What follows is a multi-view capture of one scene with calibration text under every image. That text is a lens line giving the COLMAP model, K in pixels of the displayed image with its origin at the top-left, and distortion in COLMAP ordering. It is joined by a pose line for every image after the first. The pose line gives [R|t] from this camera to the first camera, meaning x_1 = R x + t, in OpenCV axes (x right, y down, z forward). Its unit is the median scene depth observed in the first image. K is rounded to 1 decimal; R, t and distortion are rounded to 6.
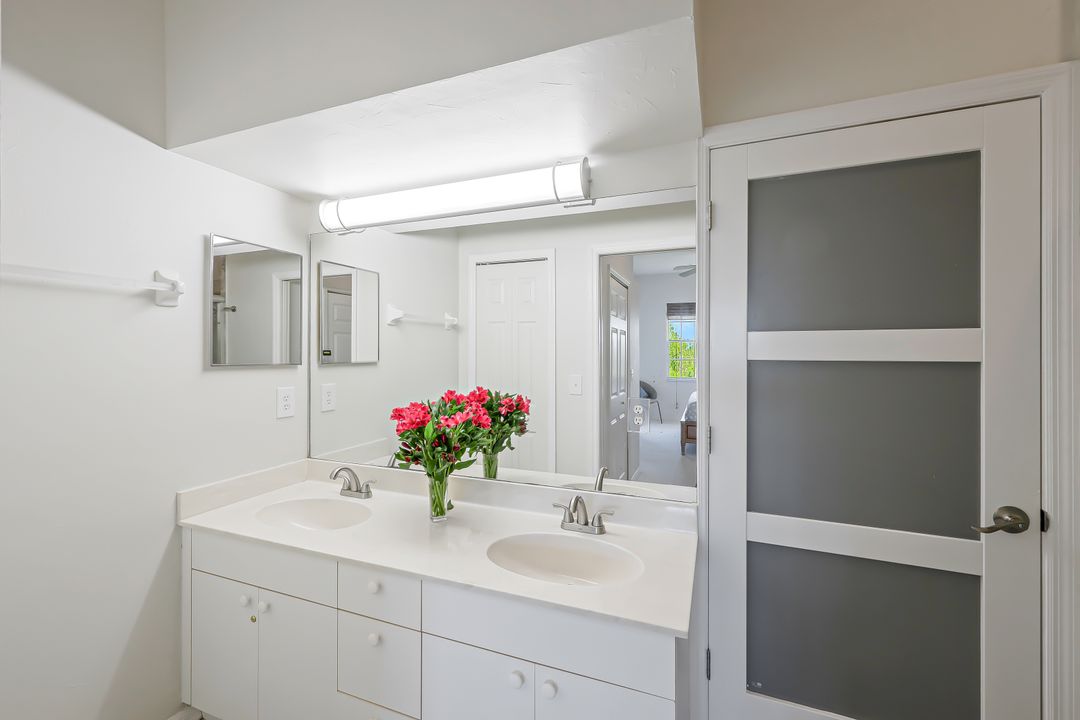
lens RADIAL K [[455.7, 0, 543.0], [0, 455.7, 357.5], [0, 0, 1]] dist [0.002522, 0.000521]
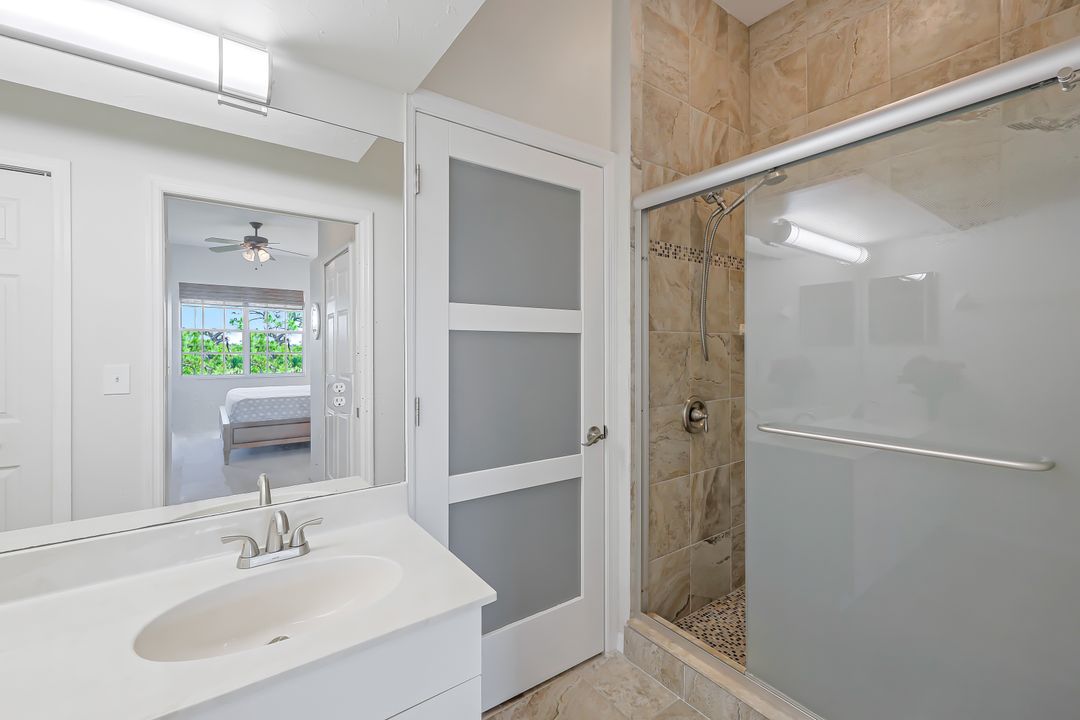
lens RADIAL K [[455.7, 0, 540.7], [0, 455.7, 349.6], [0, 0, 1]] dist [0.002522, 0.000521]
pose [[0.546709, -0.005498, 0.837305, -0.295902], [0.013661, 0.999904, -0.002354, 0.053961], [-0.837211, 0.012725, 0.546731, 0.250767]]
